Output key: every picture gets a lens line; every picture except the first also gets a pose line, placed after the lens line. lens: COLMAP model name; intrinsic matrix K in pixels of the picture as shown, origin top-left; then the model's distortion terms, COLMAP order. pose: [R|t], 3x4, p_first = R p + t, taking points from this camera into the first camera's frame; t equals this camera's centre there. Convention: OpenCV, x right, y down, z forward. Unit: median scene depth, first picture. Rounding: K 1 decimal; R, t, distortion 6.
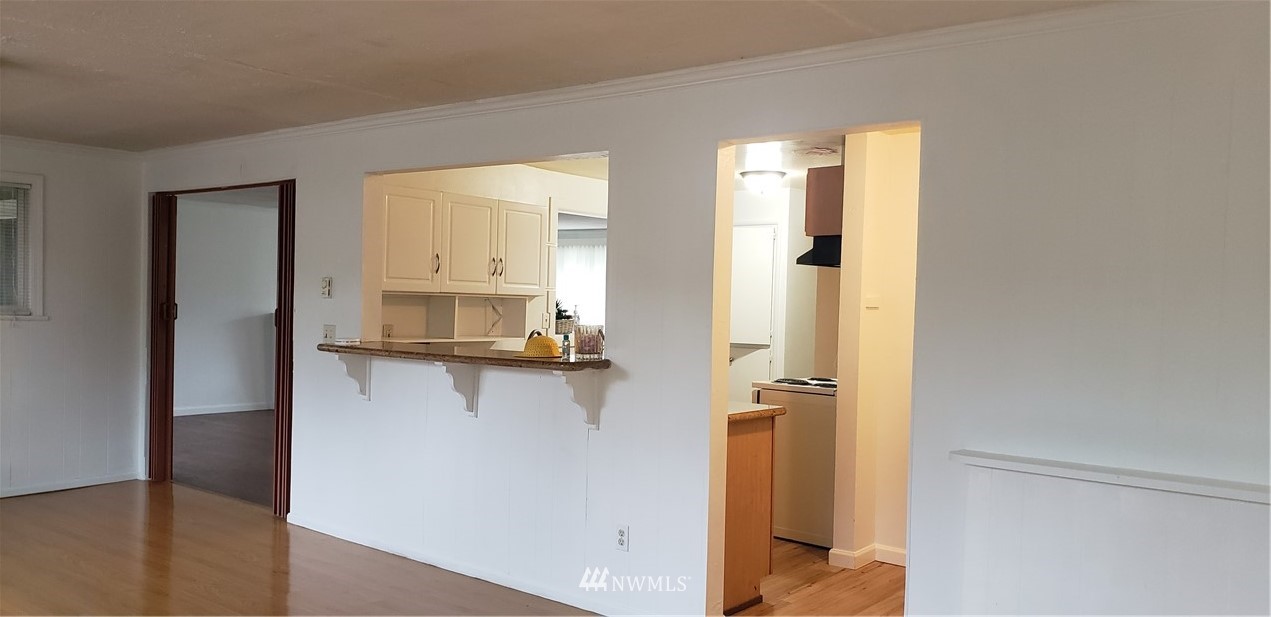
lens RADIAL K [[964.5, 0, 630.5], [0, 964.5, 327.7], [0, 0, 1]] dist [0.103019, -0.228208]
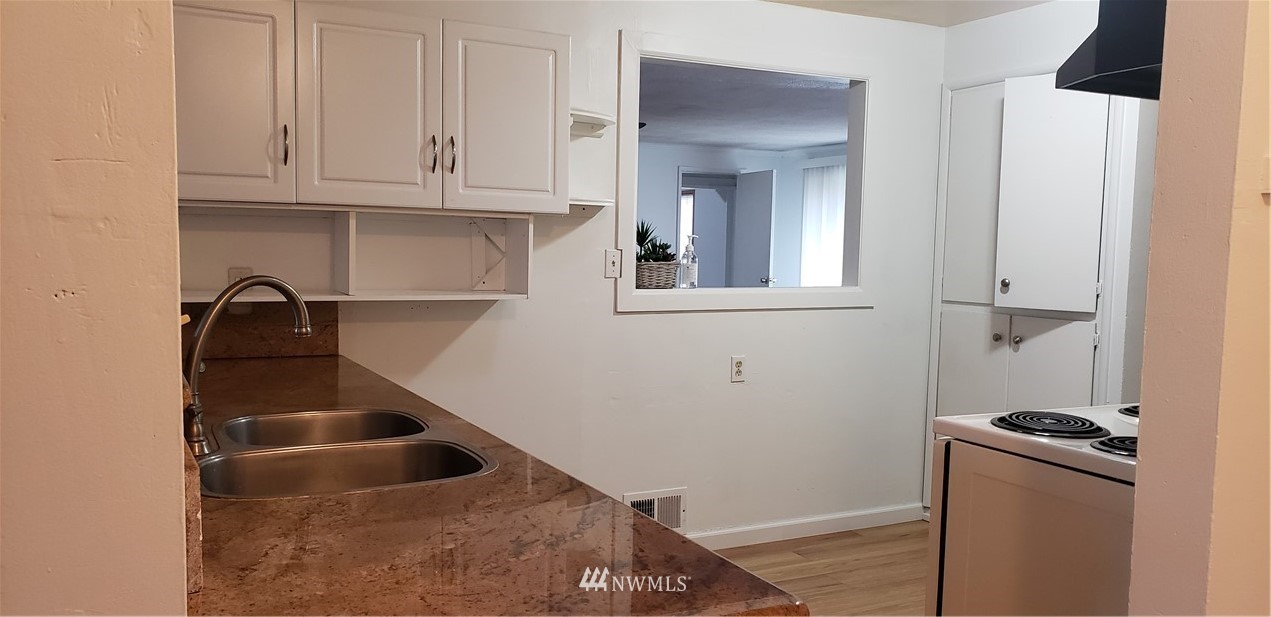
lens RADIAL K [[964.5, 0, 630.5], [0, 964.5, 327.7], [0, 0, 1]] dist [0.103019, -0.228208]
pose [[0.918938, 0.025901, -0.393550, 0.153754], [-0.006046, 0.998649, 0.051607, 0.000970], [0.394355, -0.045044, 0.917854, 0.562737]]
